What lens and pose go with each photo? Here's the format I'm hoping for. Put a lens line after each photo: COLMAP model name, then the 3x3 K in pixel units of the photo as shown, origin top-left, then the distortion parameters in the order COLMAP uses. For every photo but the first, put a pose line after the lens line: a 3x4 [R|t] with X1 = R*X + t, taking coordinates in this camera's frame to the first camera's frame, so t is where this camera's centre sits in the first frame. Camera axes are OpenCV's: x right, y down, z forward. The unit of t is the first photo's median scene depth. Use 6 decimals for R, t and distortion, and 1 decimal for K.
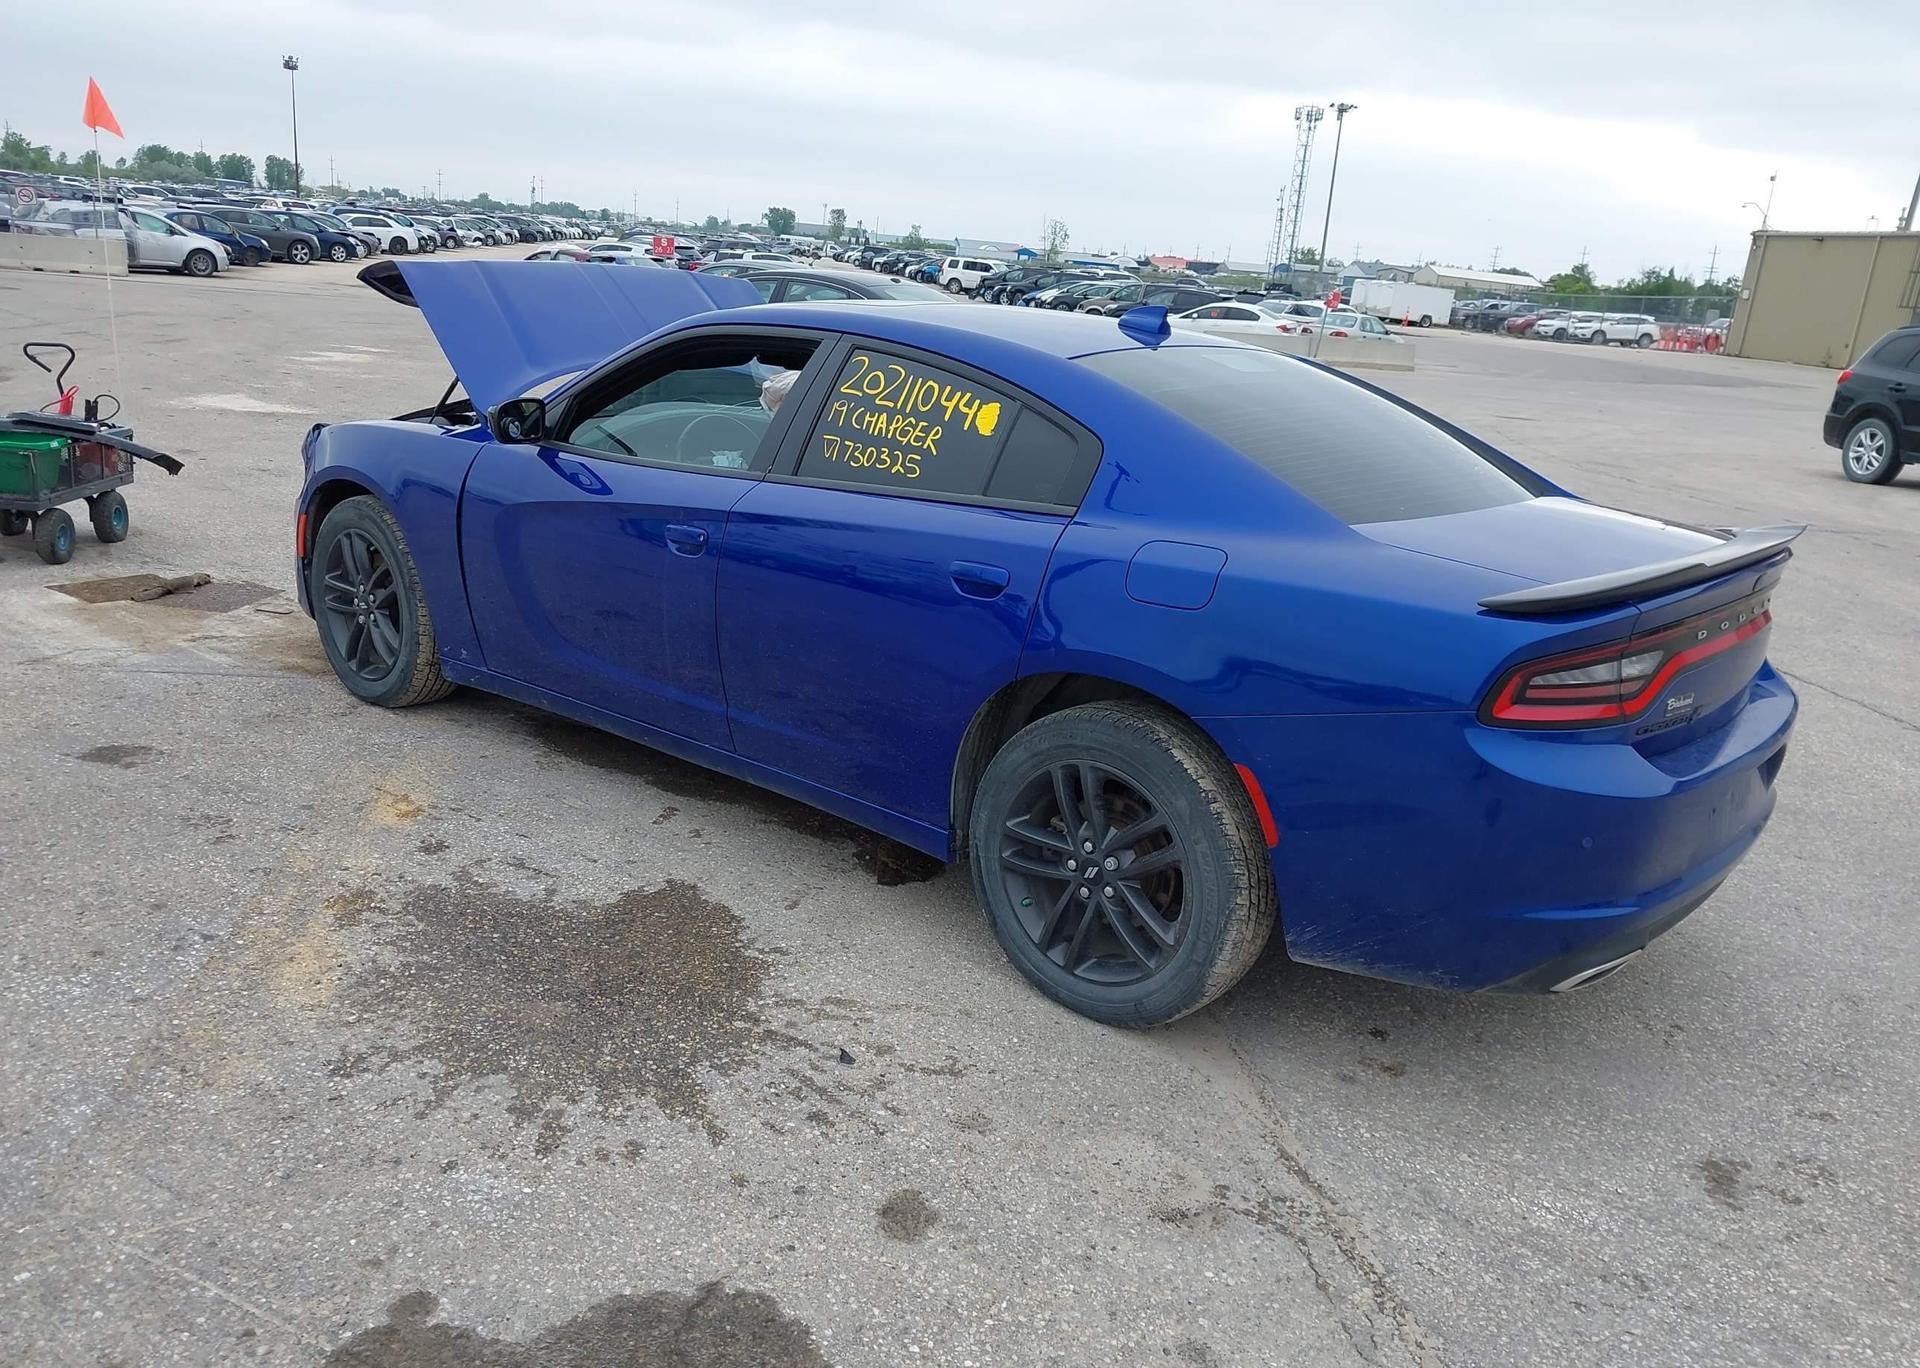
lens RADIAL K [[1516.2, 0, 951.0], [0, 1516.2, 679.4], [0, 0, 1]] dist [0.022010, -0.033434]
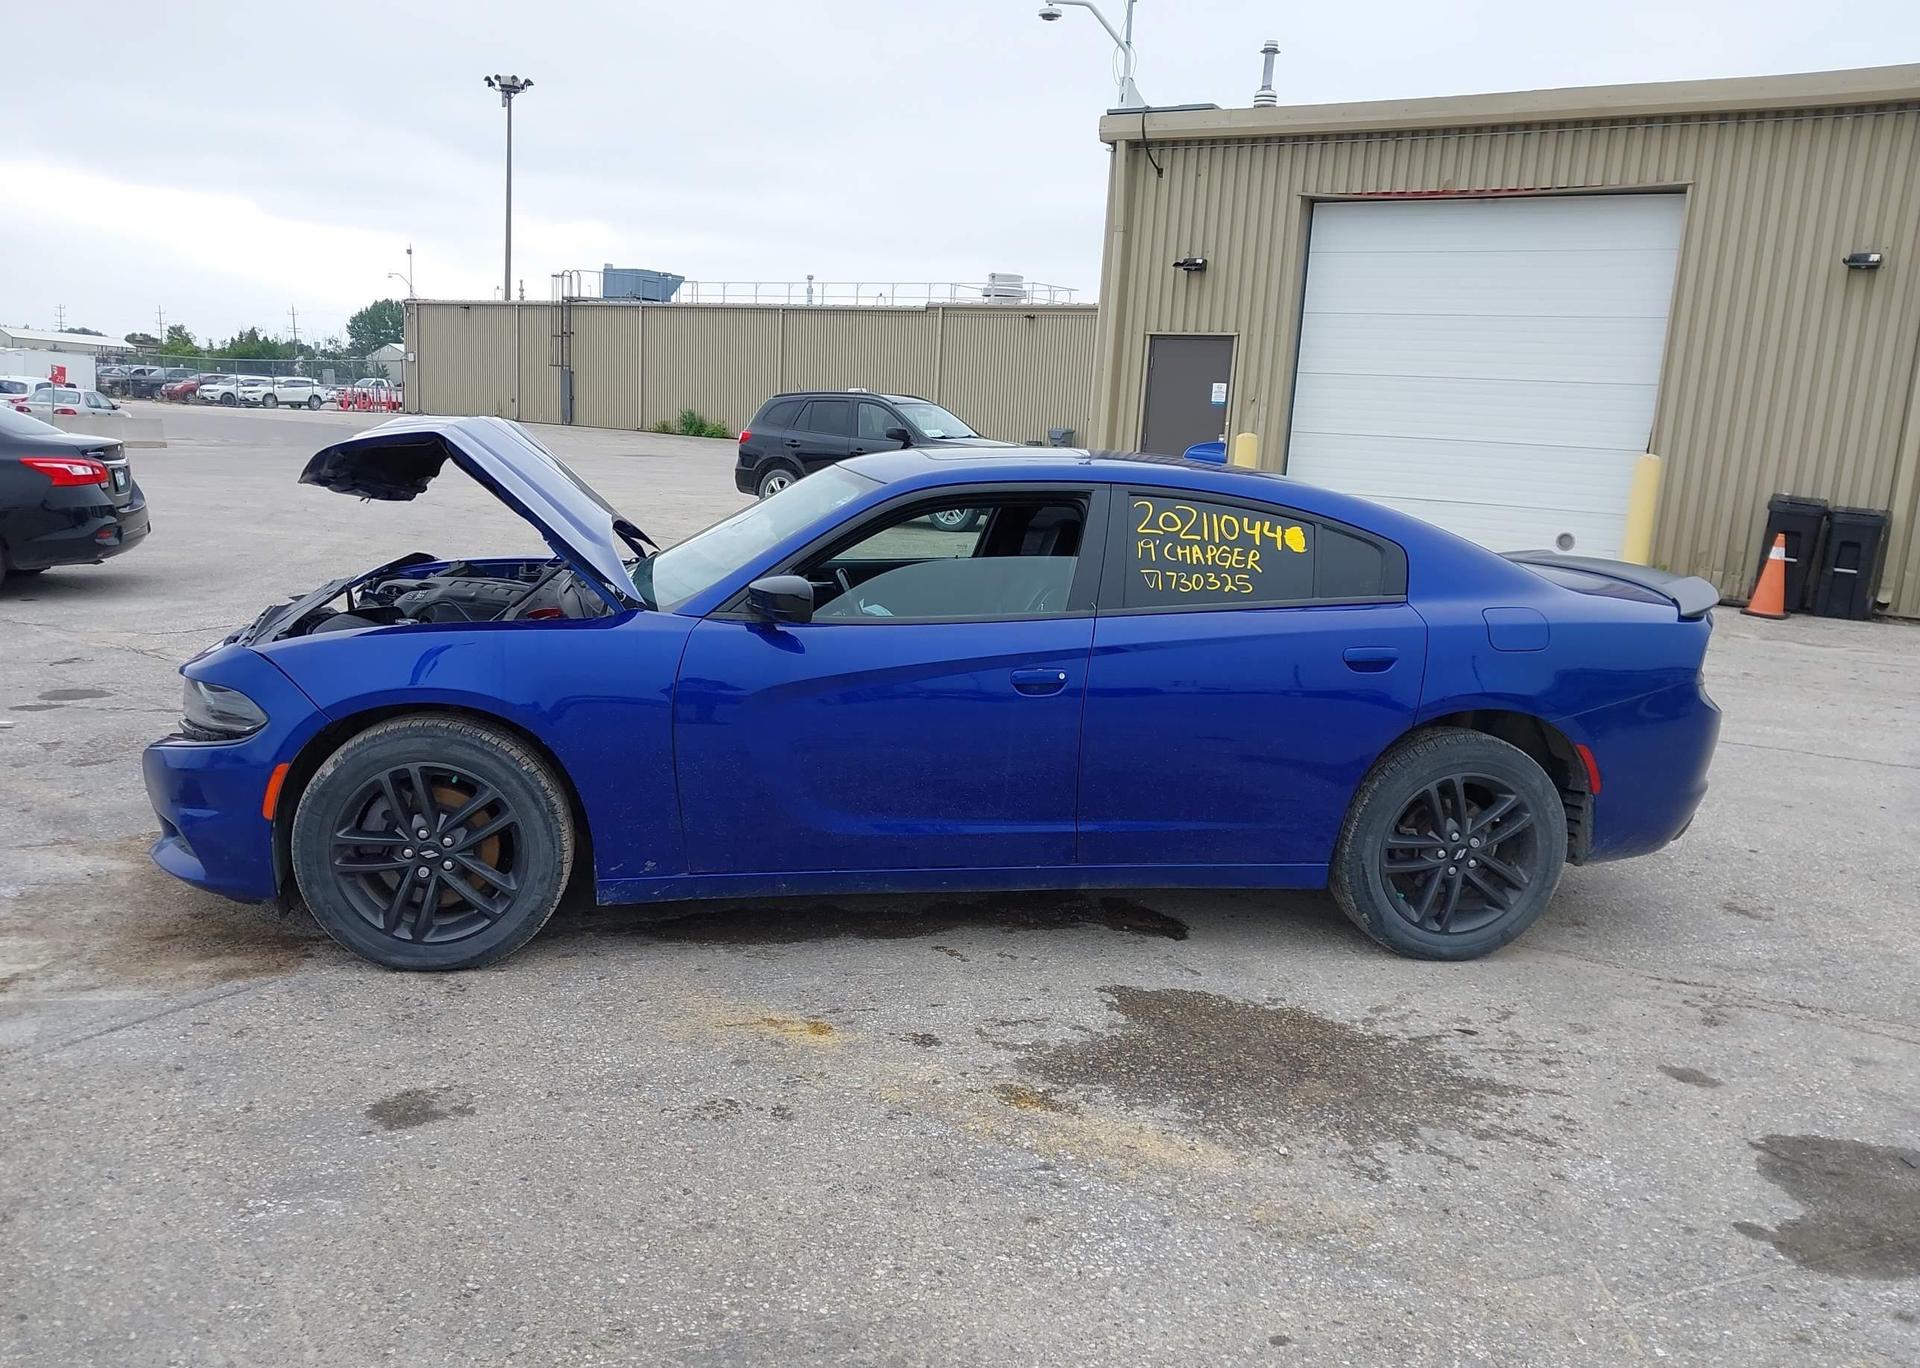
lens RADIAL K [[1516.2, 0, 939.7], [0, 1516.2, 687.4], [0, 0, 1]] dist [0.022010, -0.033434]
pose [[0.658600, -0.177524, 0.731254, -1.022566], [0.200269, 0.978077, 0.057073, -0.165516], [-0.725354, 0.108859, 0.679714, 0.326398]]
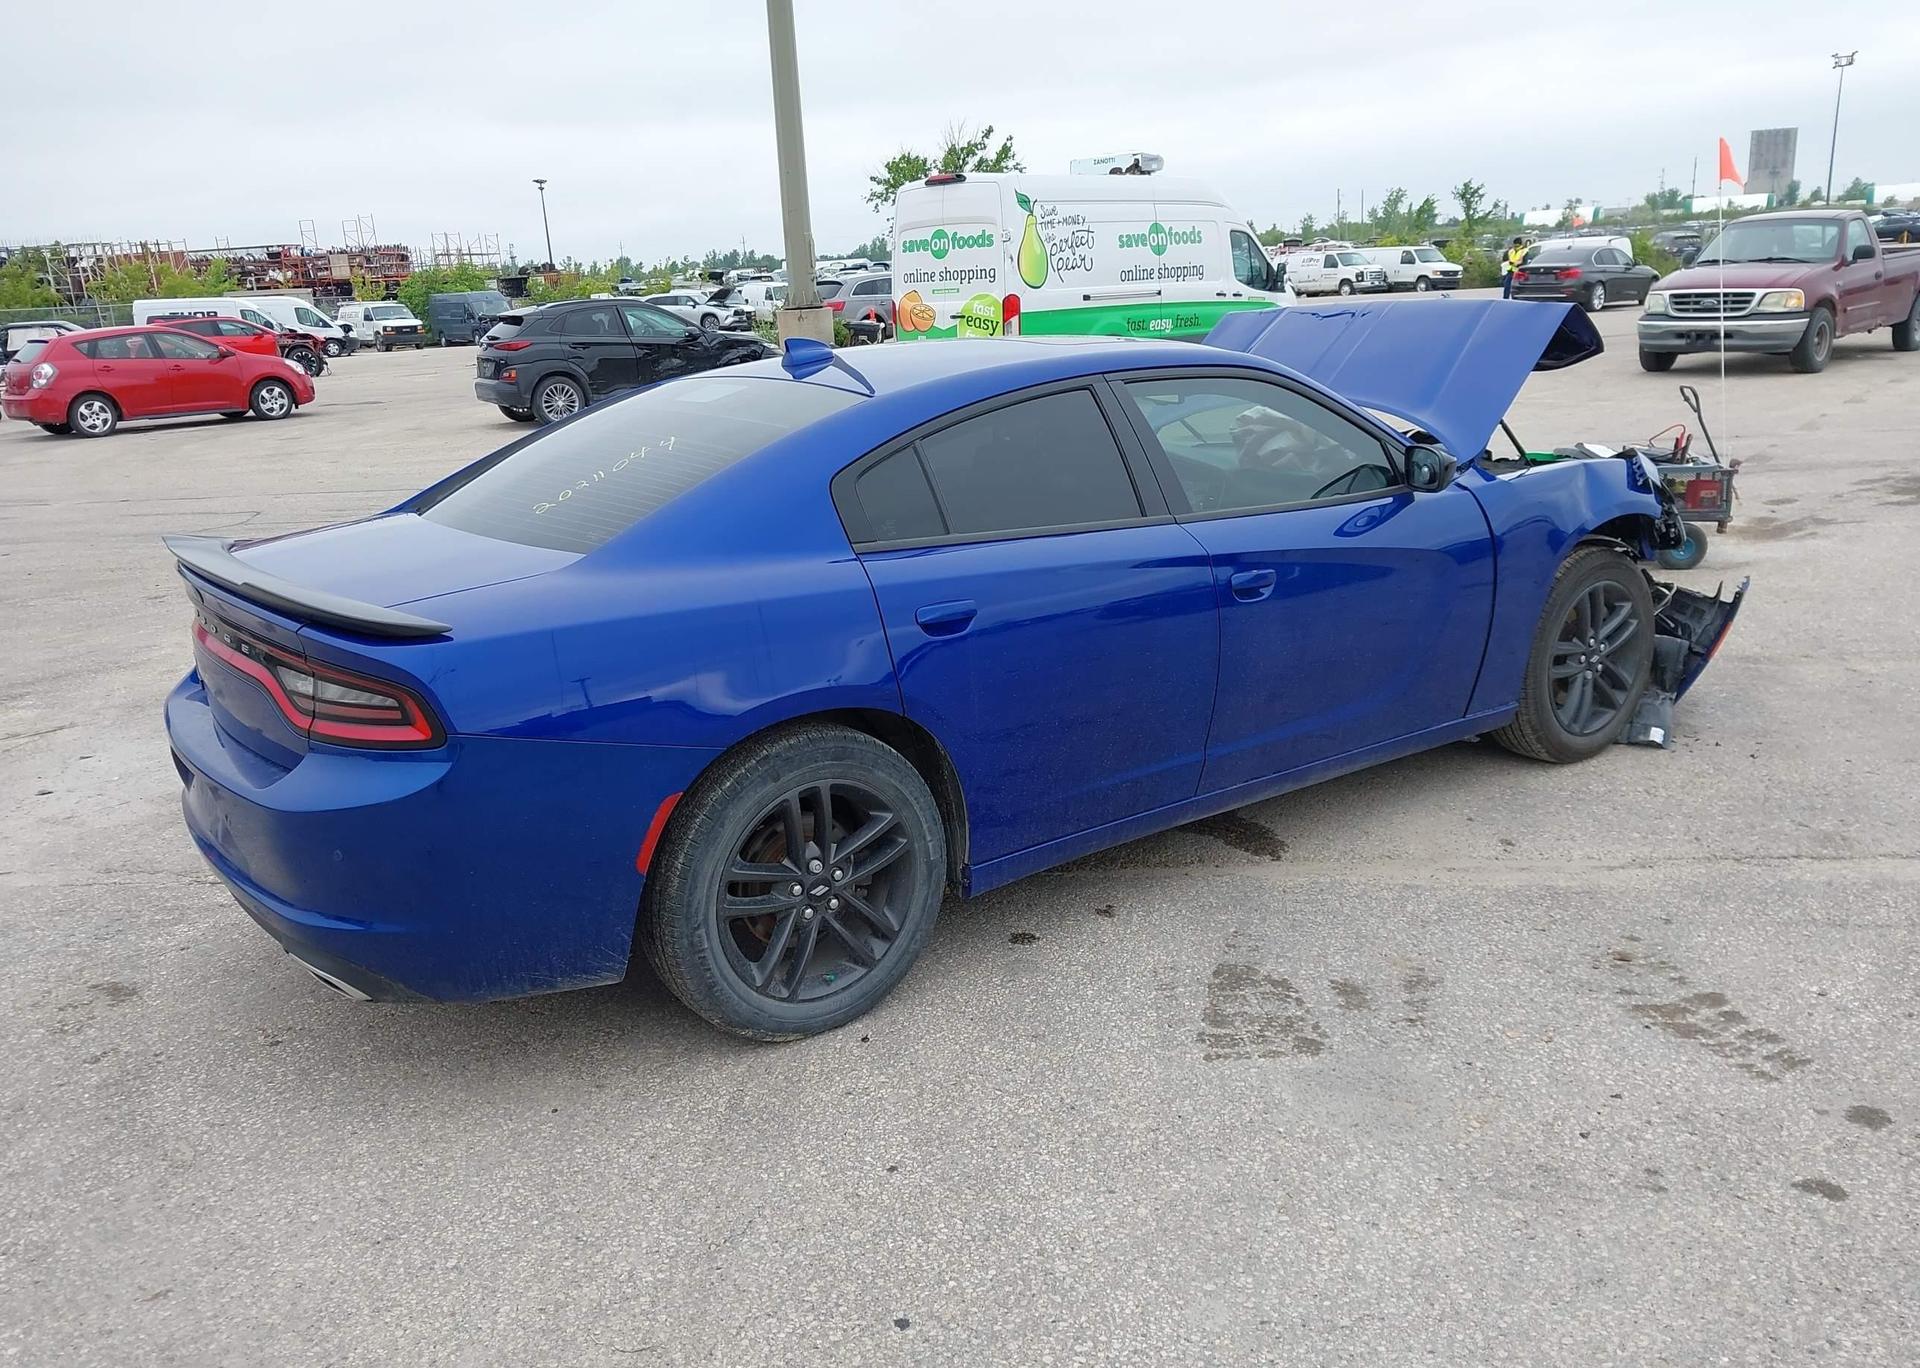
lens RADIAL K [[1516.2, 0, 959.2], [0, 1516.2, 694.9], [0, 0, 1]] dist [0.022010, -0.033434]
pose [[-0.242484, 0.195548, -0.950243, 1.145325], [-0.221022, 0.942583, 0.250372, -0.304922], [0.944643, 0.270736, -0.185341, 1.390436]]
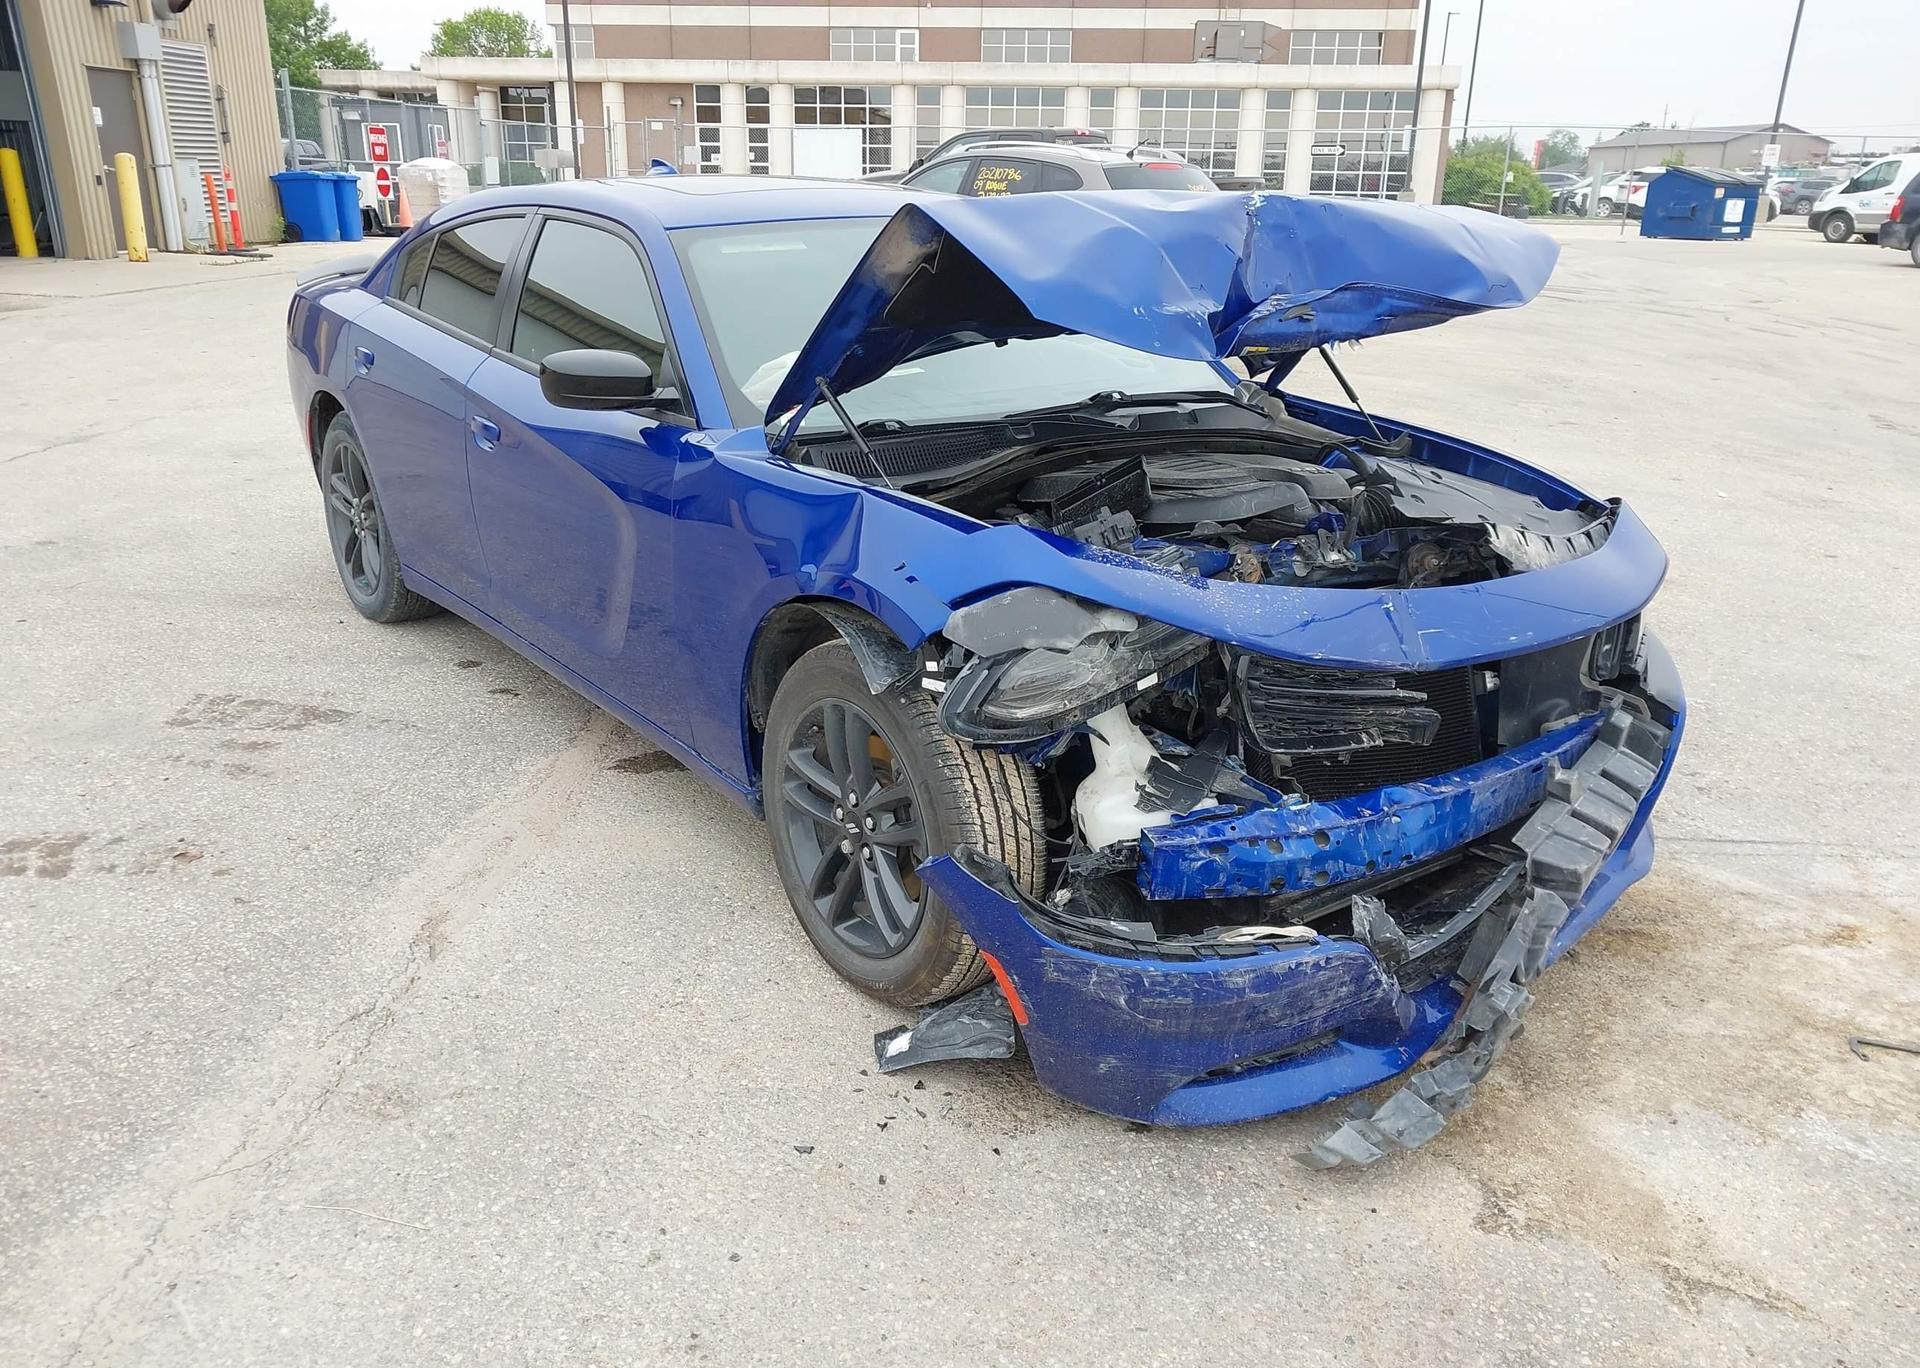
lens RADIAL K [[1516.2, 0, 959.4], [0, 1516.2, 708.4], [0, 0, 1]] dist [0.022010, -0.033434]
pose [[-0.972390, -0.160473, 0.169428, -0.374950], [-0.032690, 0.812544, 0.581983, -0.612854], [-0.231060, 0.560376, -0.795355, 2.195796]]
